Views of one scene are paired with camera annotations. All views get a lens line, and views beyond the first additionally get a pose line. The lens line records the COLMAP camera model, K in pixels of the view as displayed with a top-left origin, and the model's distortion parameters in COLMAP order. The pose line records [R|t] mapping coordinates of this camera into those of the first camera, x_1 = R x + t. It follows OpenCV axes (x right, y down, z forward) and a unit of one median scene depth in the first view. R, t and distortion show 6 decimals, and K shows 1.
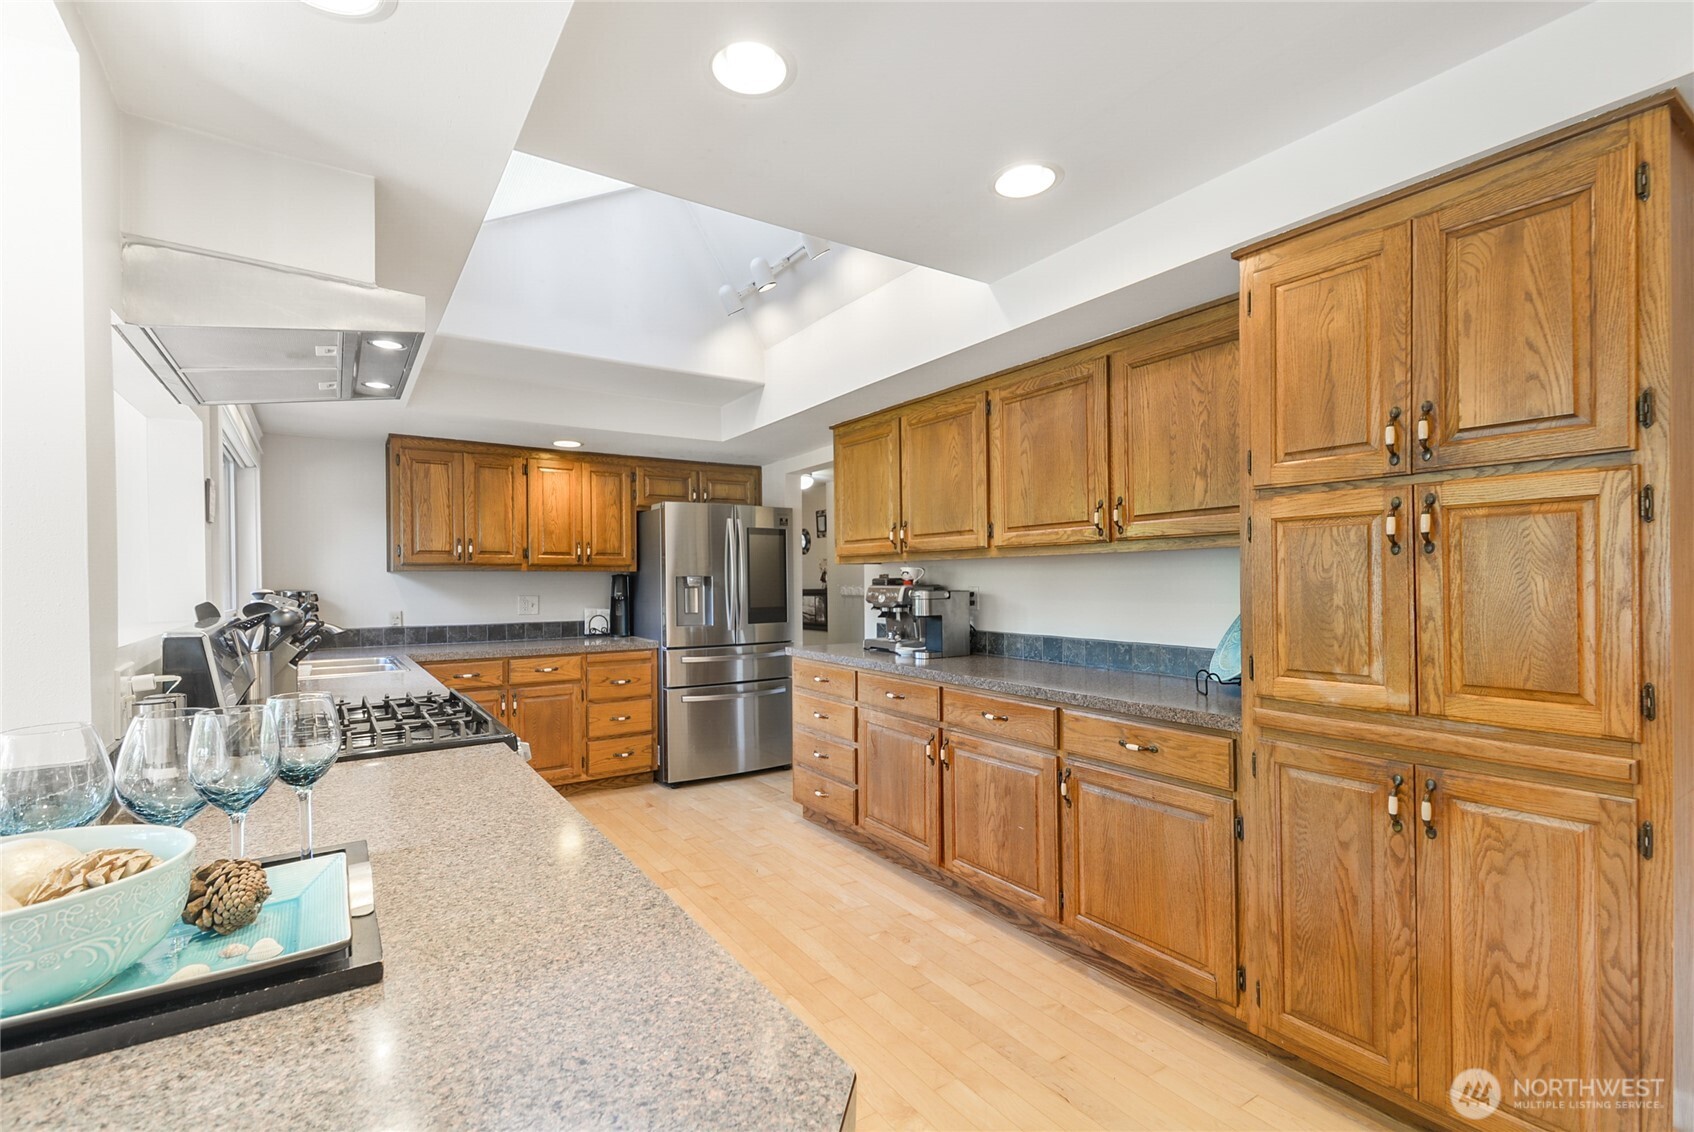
lens RADIAL K [[760.2, 0, 840.2], [0, 760.2, 579.7], [0, 0, 1]] dist [0.024988, -0.019103]
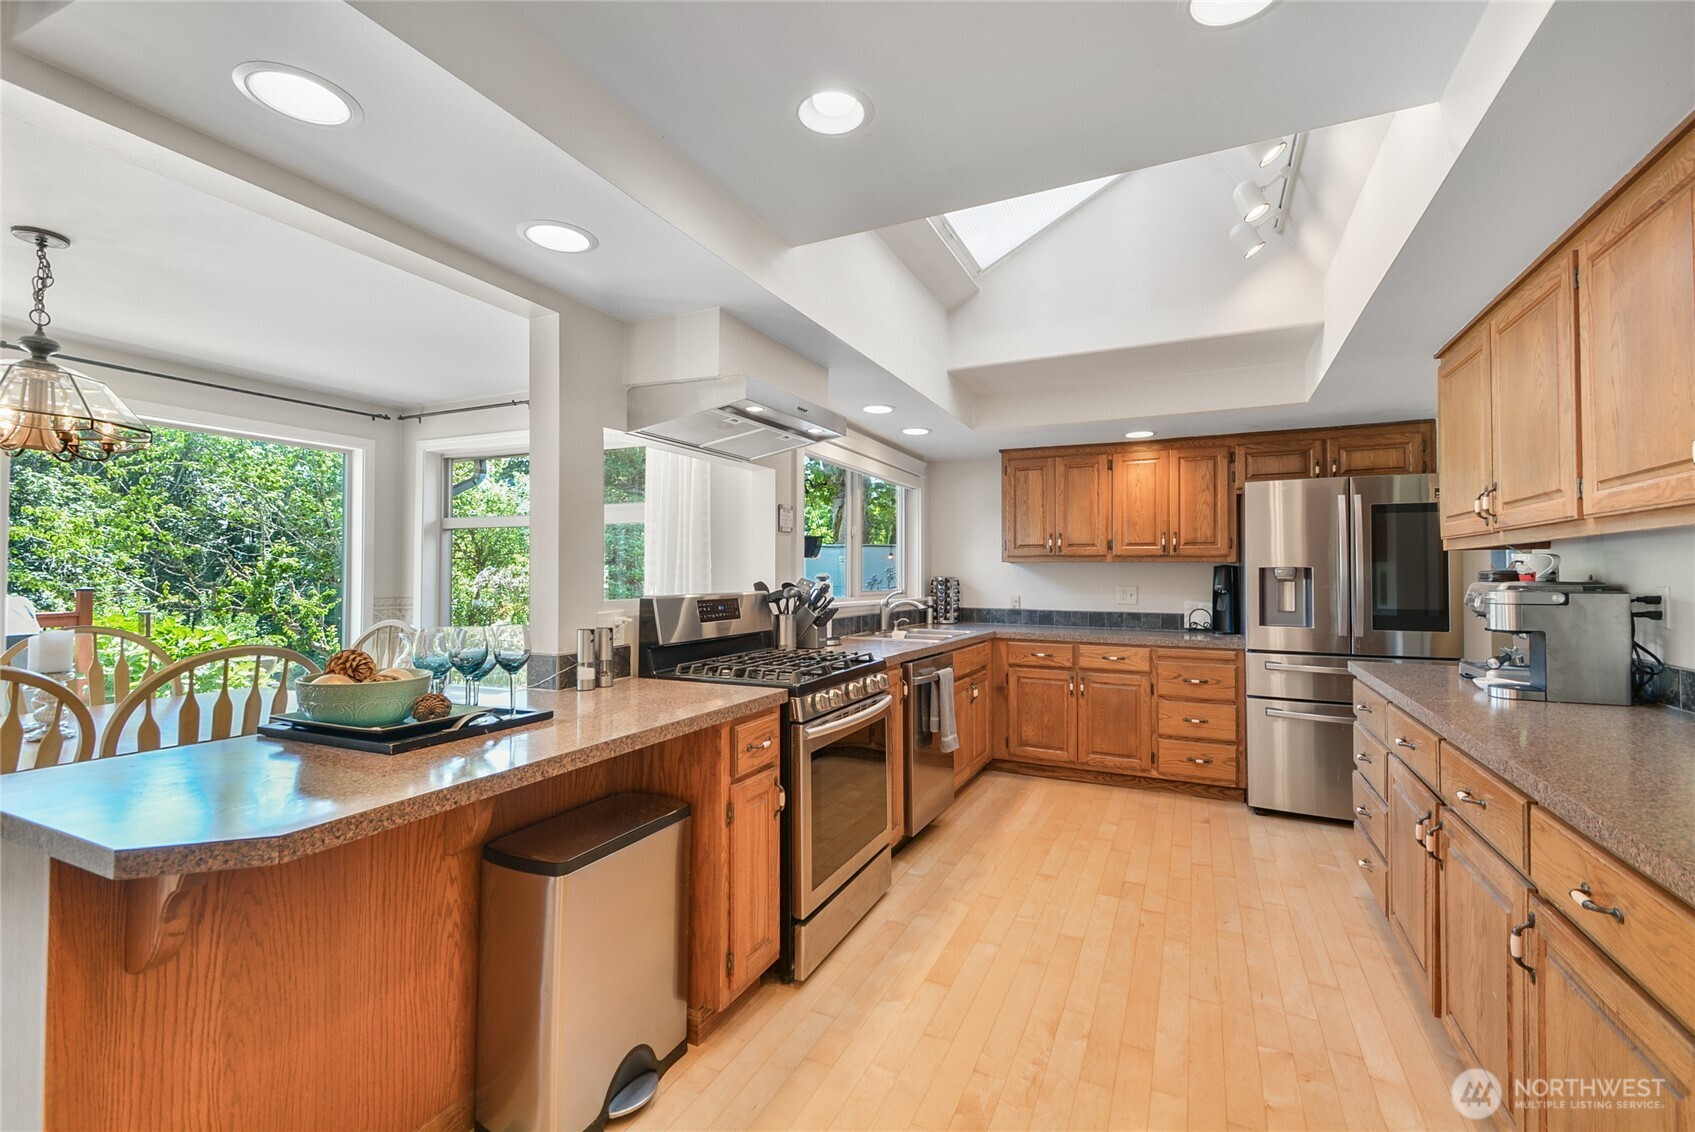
lens RADIAL K [[756.7, 0, 839.2], [0, 756.7, 558.8], [0, 0, 1]] dist [0.020369, -0.000166]
pose [[0.505077, -0.006905, -0.863047, 0.467204], [-0.007962, 0.999888, -0.012659, 0.000636], [0.863038, 0.013265, 0.504965, 0.249797]]
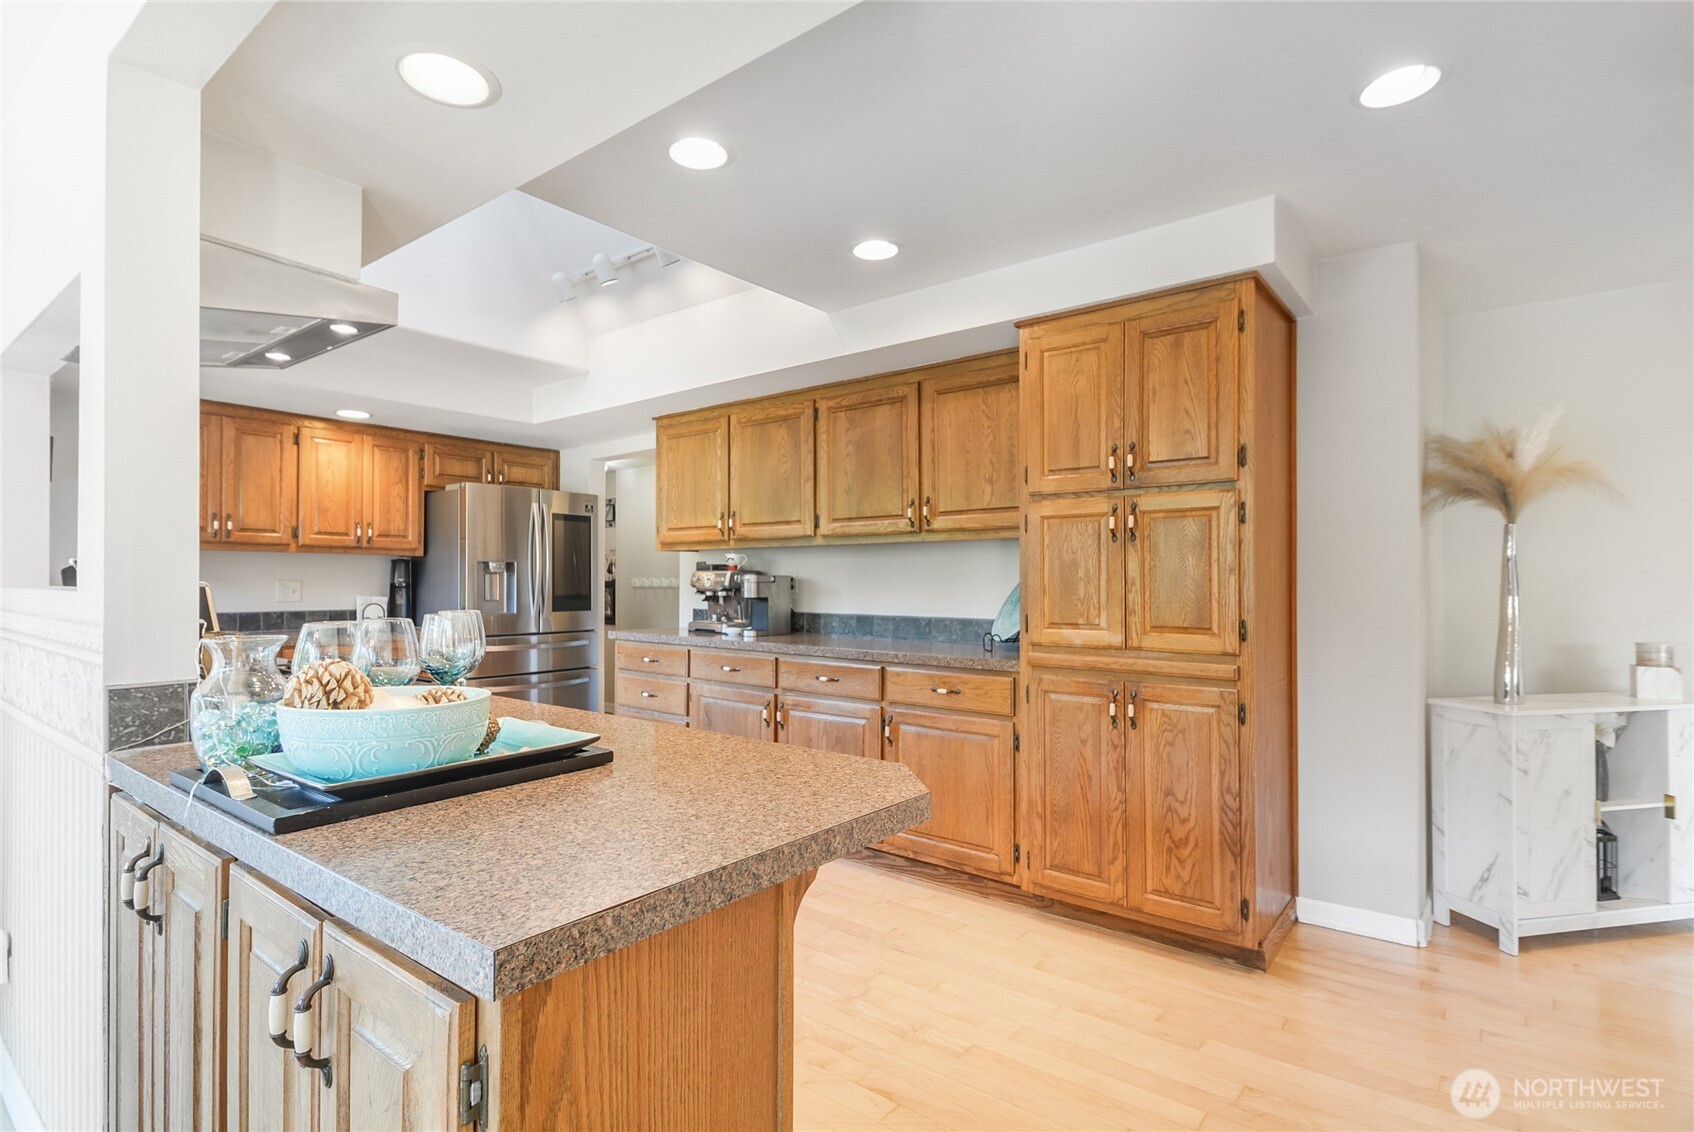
lens RADIAL K [[827.6, 0, 863.4], [0, 827.6, 570.7], [0, 0, 1]] dist [0.001548, 0.000450]
pose [[0.943593, 0.012763, 0.330862, -0.164590], [-0.008236, 0.999852, -0.015081, 0.031079], [-0.331006, 0.011506, 0.943559, -0.219329]]
